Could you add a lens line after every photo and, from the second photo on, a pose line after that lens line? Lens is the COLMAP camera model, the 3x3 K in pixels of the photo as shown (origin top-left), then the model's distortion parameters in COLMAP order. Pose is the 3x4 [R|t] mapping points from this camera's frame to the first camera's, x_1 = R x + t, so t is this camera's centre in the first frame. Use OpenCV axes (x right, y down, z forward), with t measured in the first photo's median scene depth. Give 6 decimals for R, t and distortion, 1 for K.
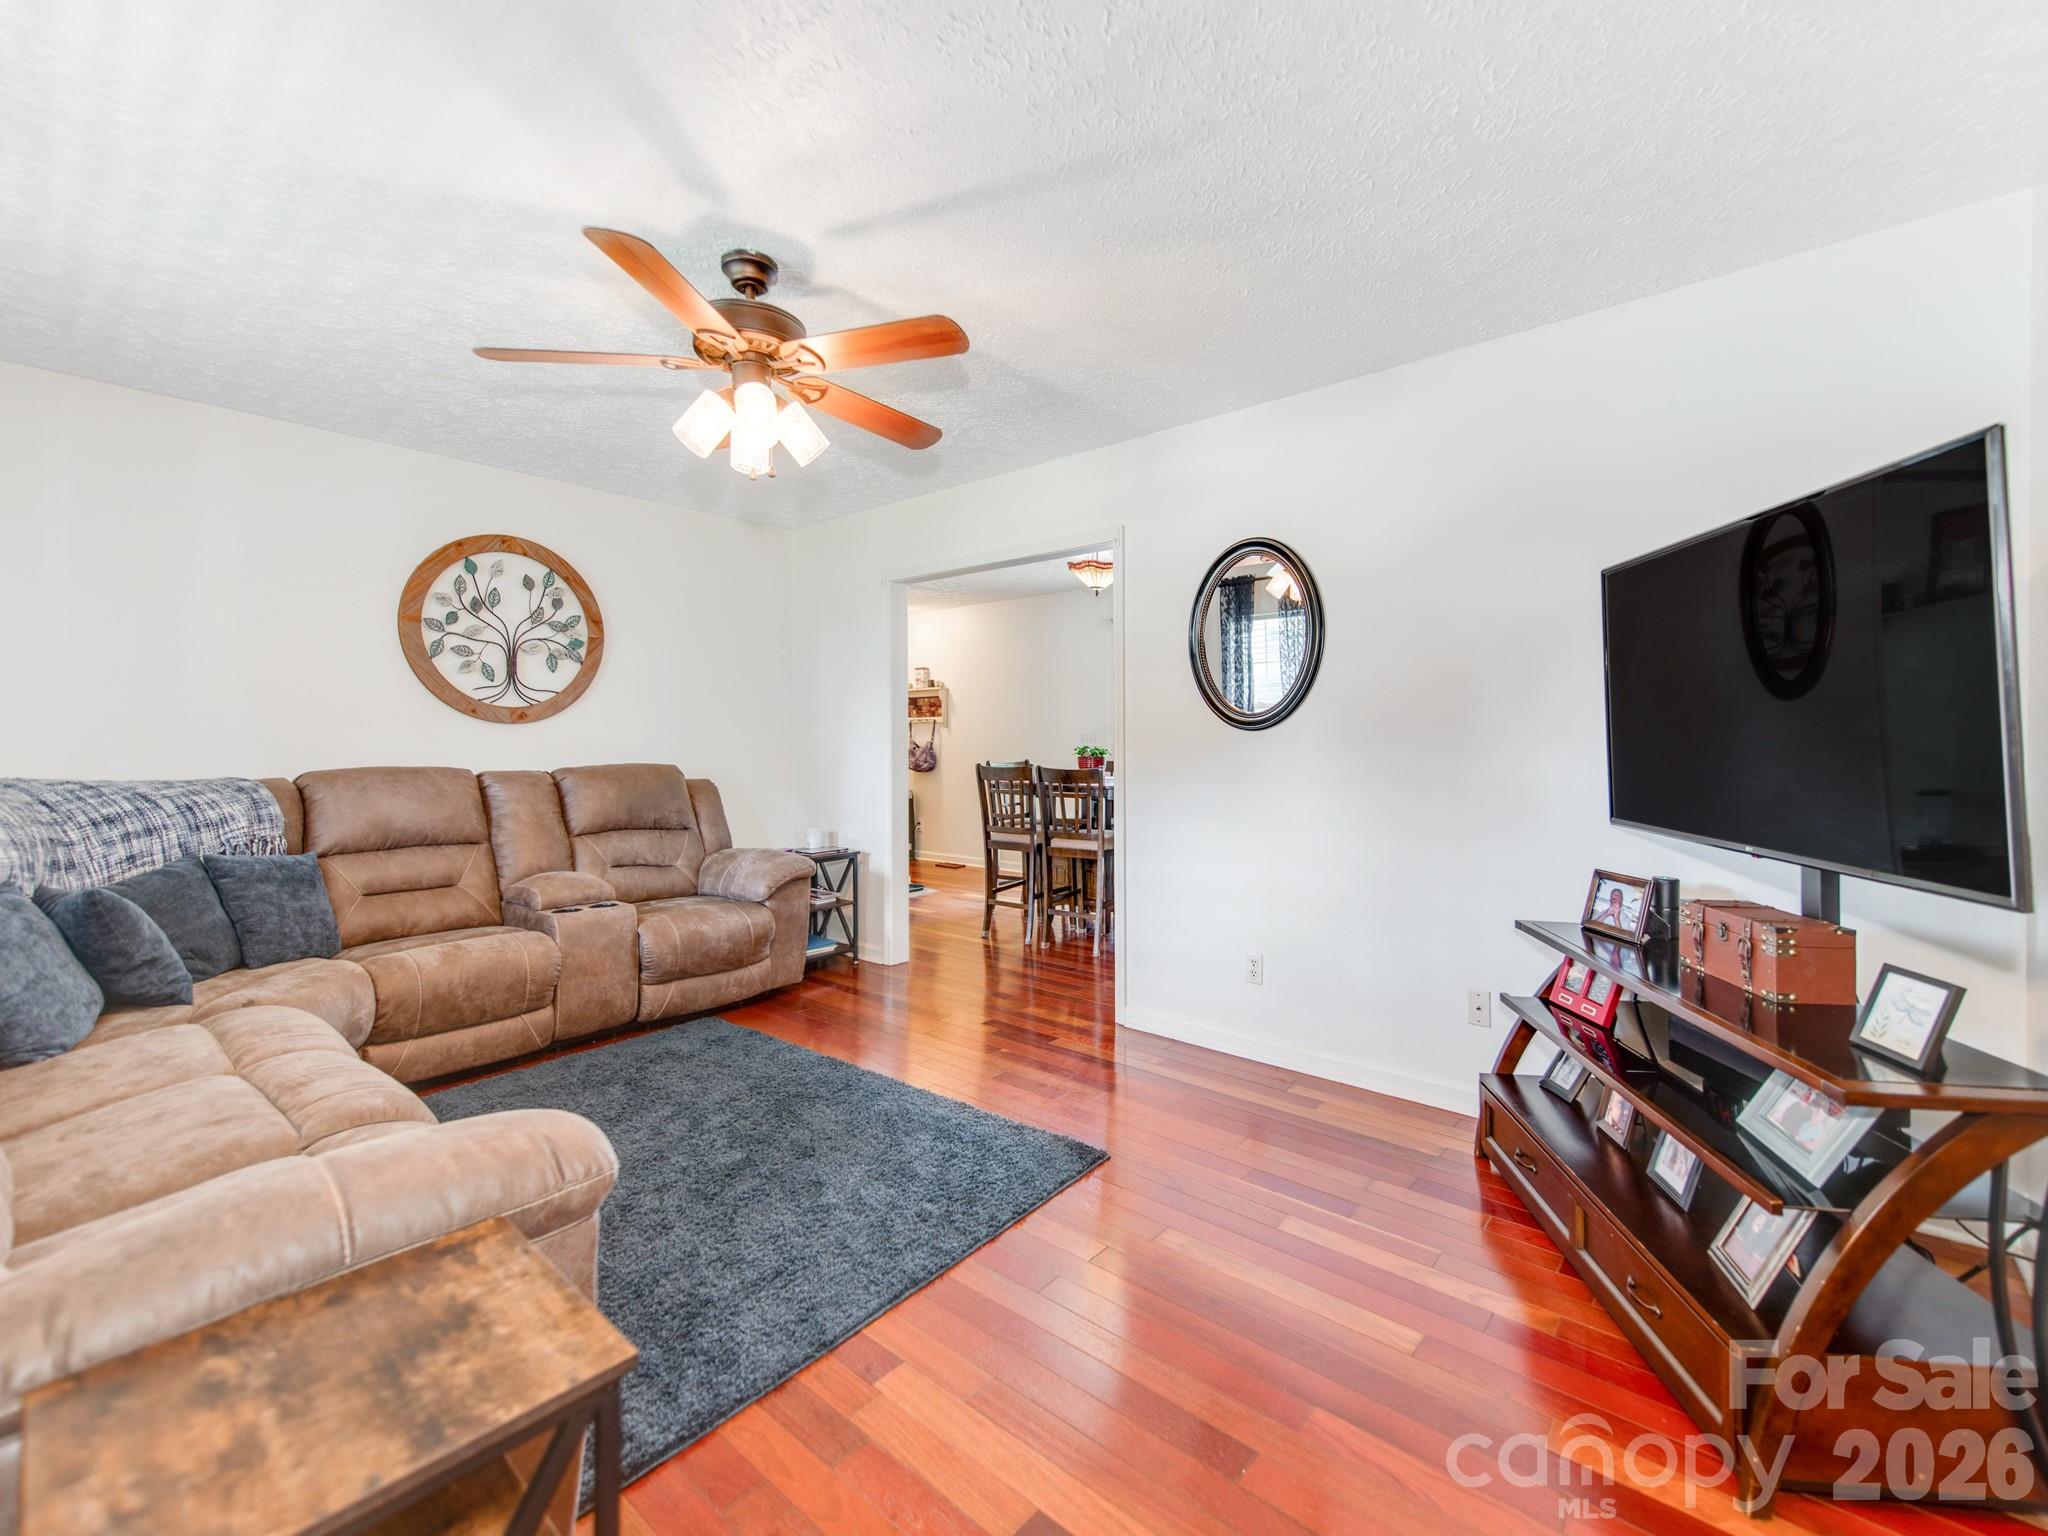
lens RADIAL K [[886.0, 0, 1030.3], [0, 886.0, 742.0], [0, 0, 1]] dist [0.017253, -0.000204]
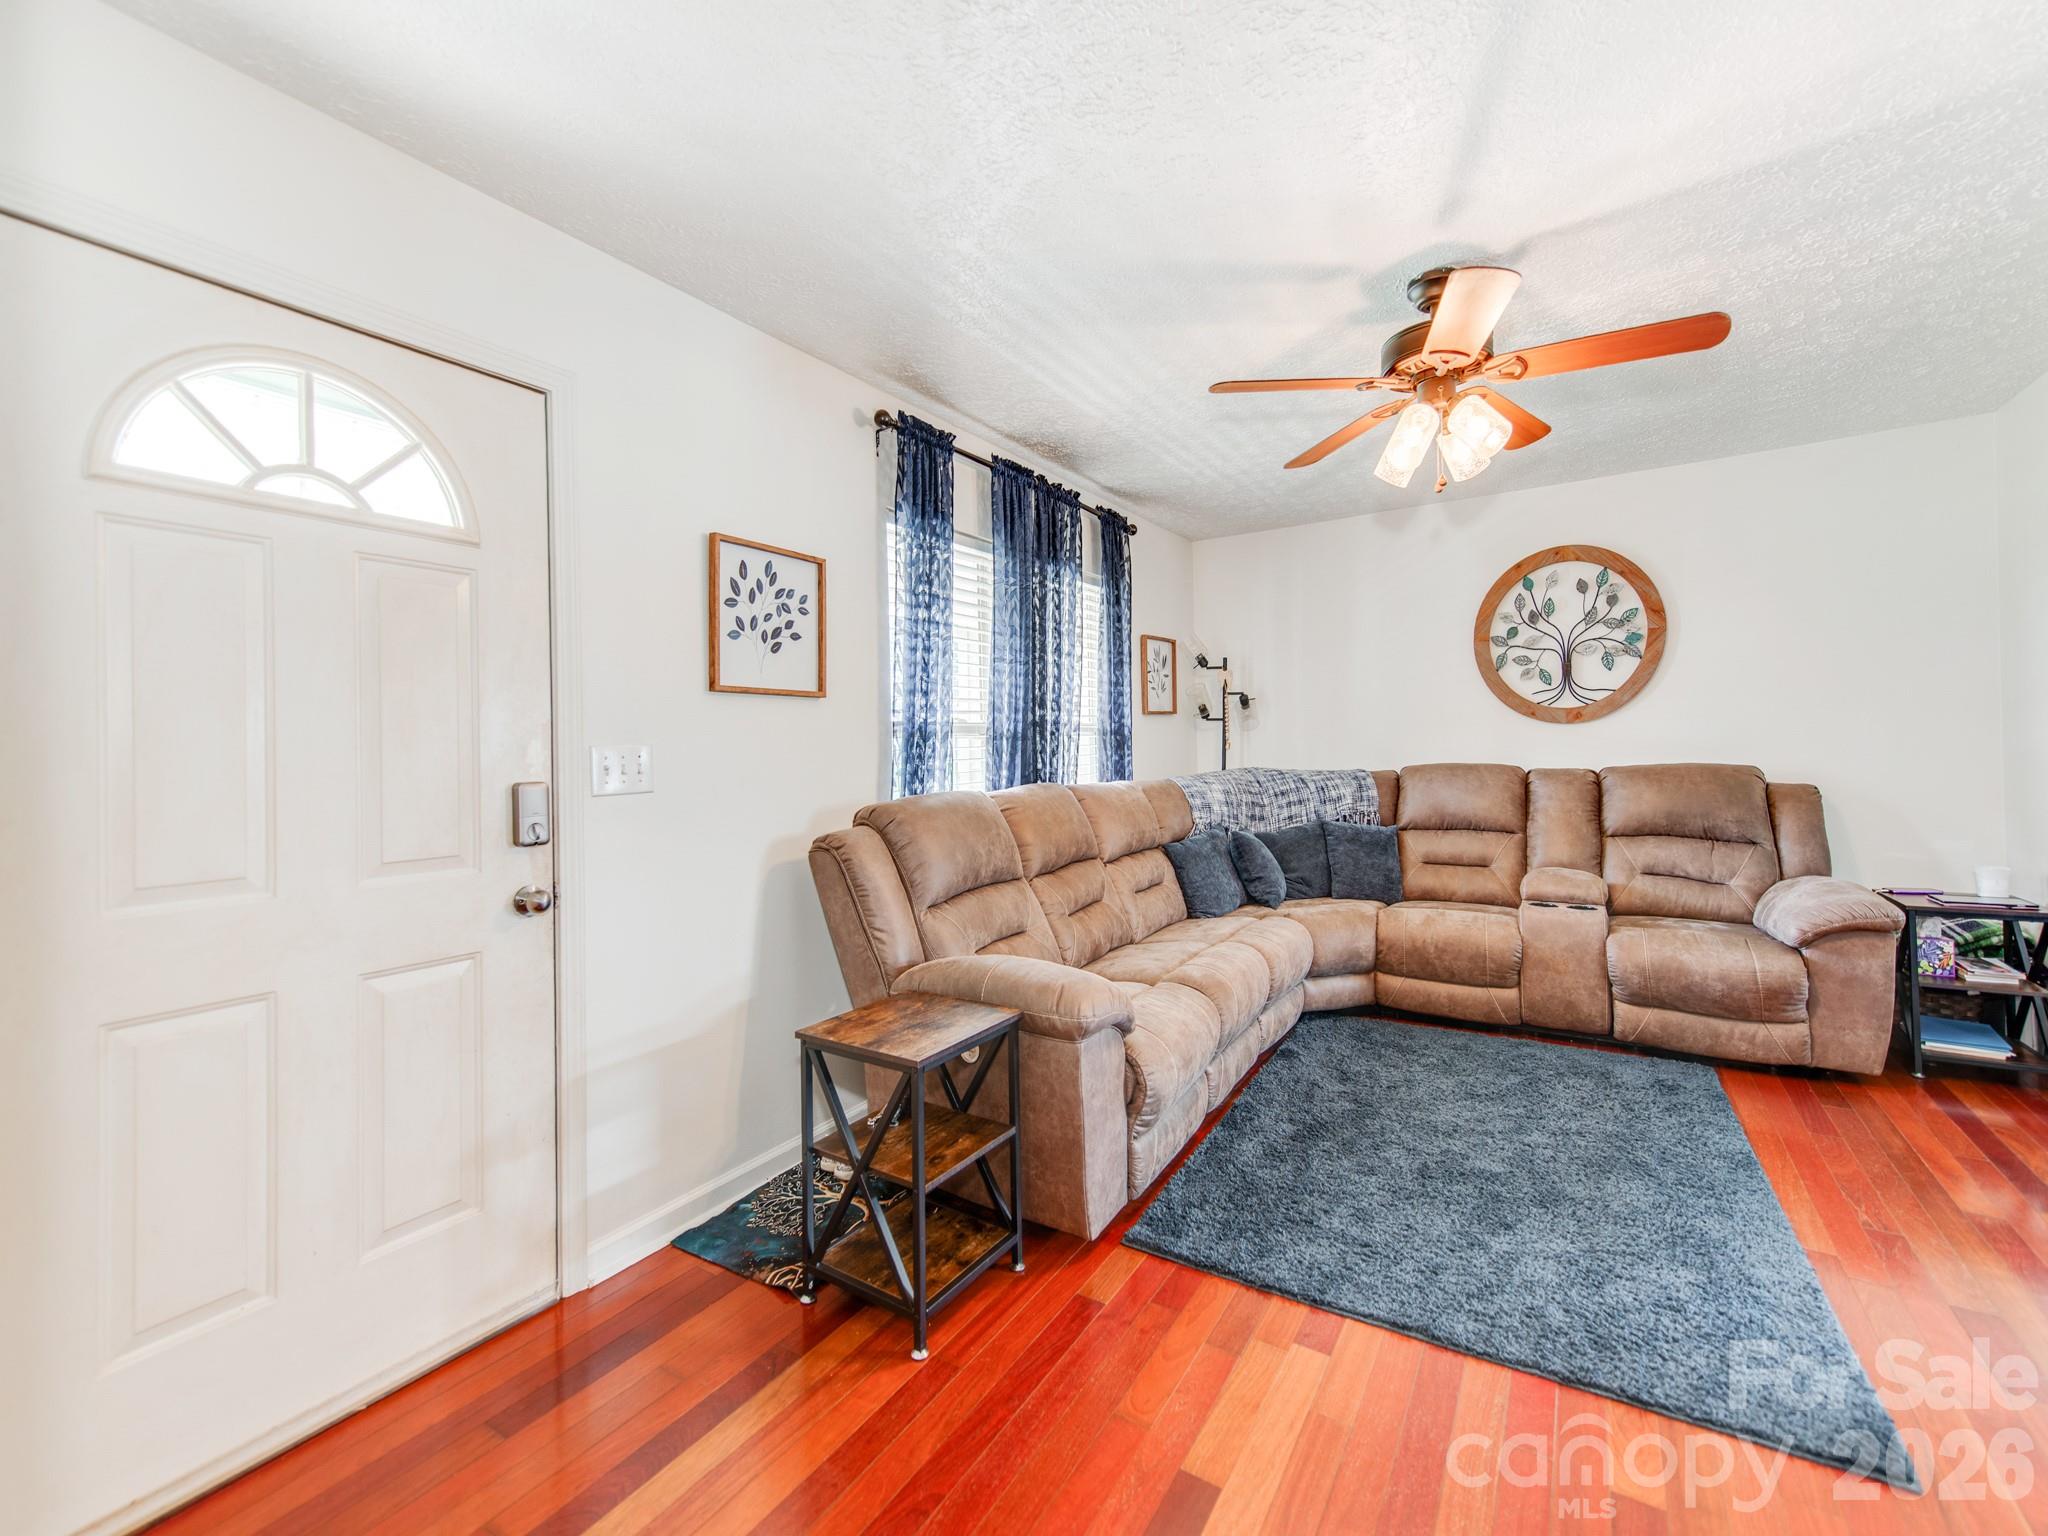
lens RADIAL K [[886.0, 0, 1030.3], [0, 886.0, 742.0], [0, 0, 1]] dist [0.017253, -0.000204]
pose [[0.090378, -0.002804, -0.995904, 0.460509], [0.024789, 0.999693, -0.000565, -0.015817], [0.995599, -0.024636, 0.090420, 0.305195]]
